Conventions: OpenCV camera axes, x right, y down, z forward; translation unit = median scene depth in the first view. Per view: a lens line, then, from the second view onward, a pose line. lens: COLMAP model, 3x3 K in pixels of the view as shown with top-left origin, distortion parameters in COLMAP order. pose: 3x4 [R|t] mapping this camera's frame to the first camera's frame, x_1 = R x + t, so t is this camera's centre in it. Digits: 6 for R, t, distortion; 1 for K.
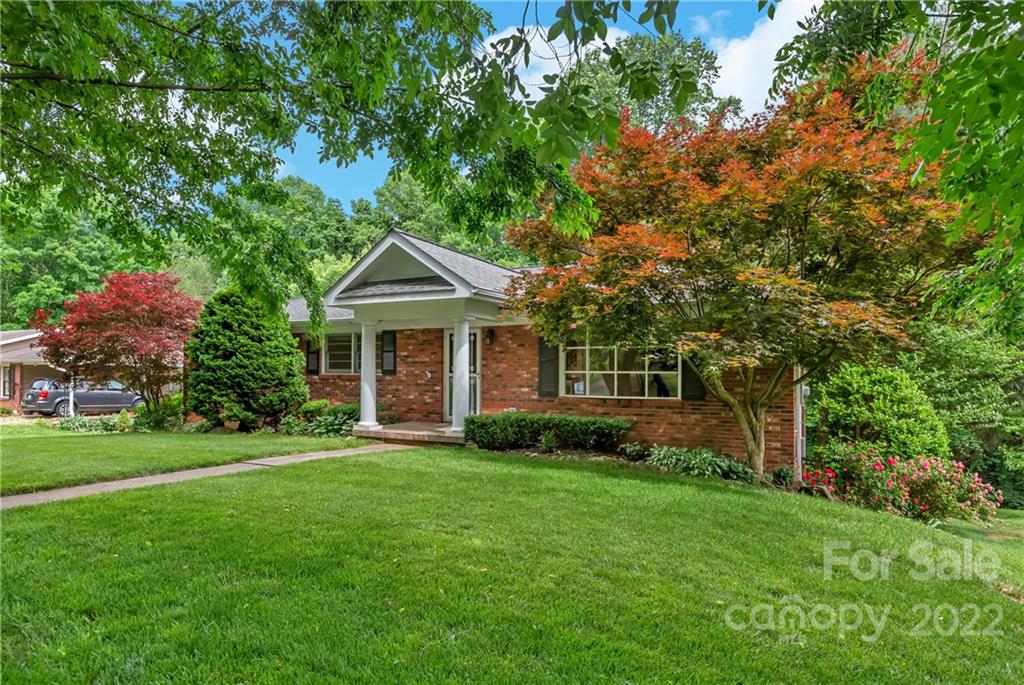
lens RADIAL K [[594.9, 0, 500.6], [0, 594.9, 379.7], [0, 0, 1]] dist [-0.006099, -0.000043]
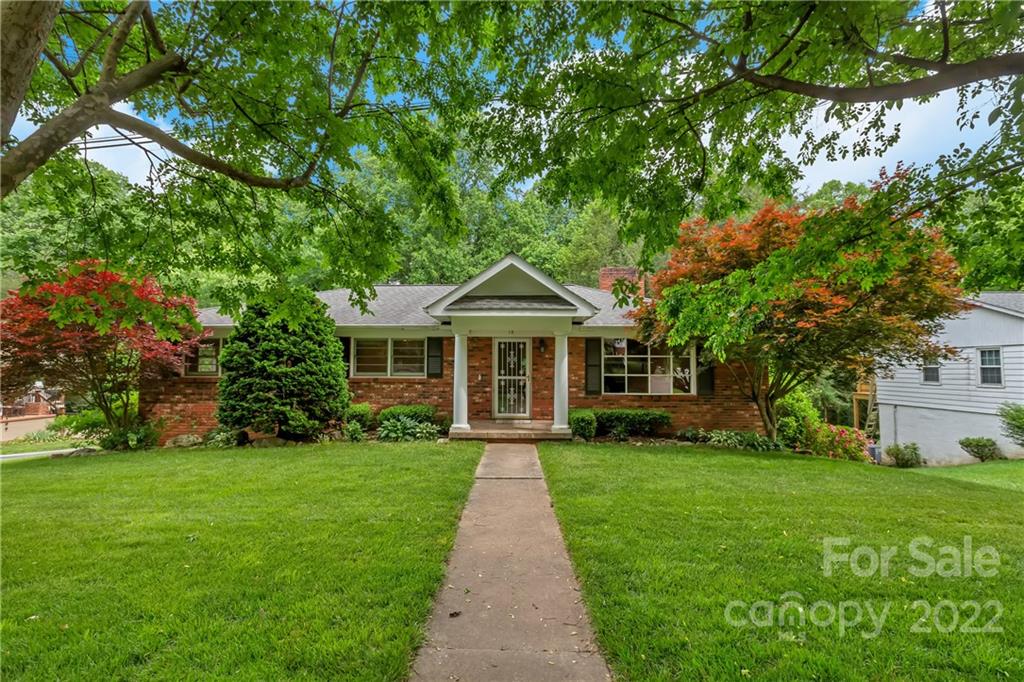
lens RADIAL K [[476.0, 0, 504.3], [0, 476.0, 340.3], [0, 0, 1]] dist [-0.000875, 0.000119]
pose [[0.888037, 0.018680, 0.459392, -0.551333], [0.008091, 0.998385, -0.056237, -0.031361], [-0.459700, 0.053658, 0.886452, 0.192750]]
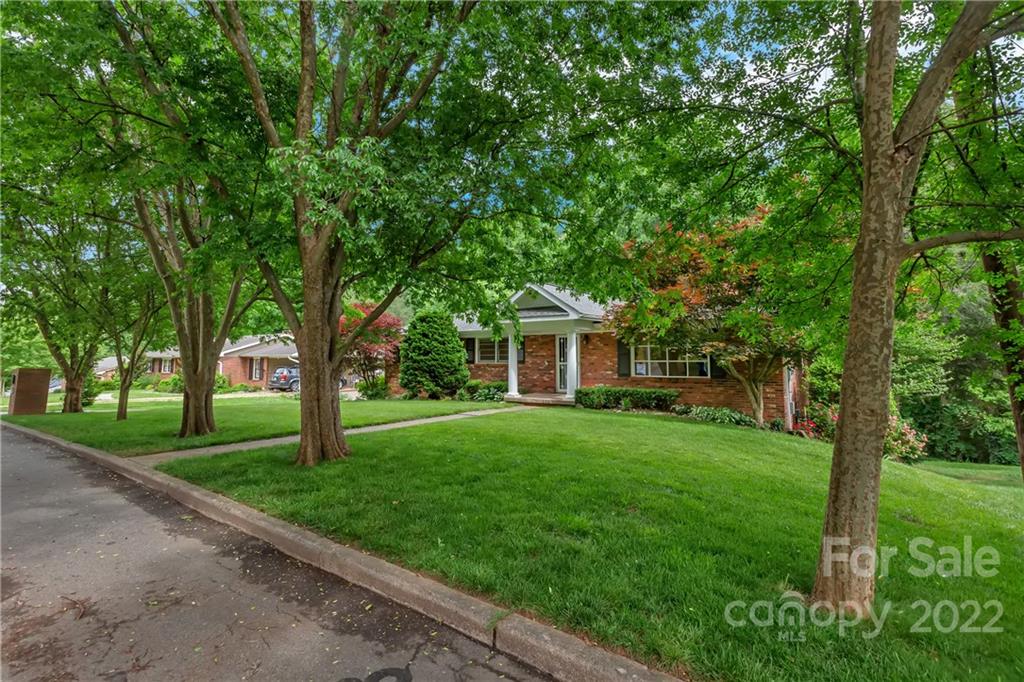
lens RADIAL K [[476.0, 0, 501.4], [0, 476.0, 337.8], [0, 0, 1]] dist [-0.000875, 0.000119]
pose [[0.990404, -0.017959, -0.137030, -0.070569], [0.010844, 0.998562, -0.052498, -0.012167], [0.137776, 0.050509, 0.989175, -0.324171]]
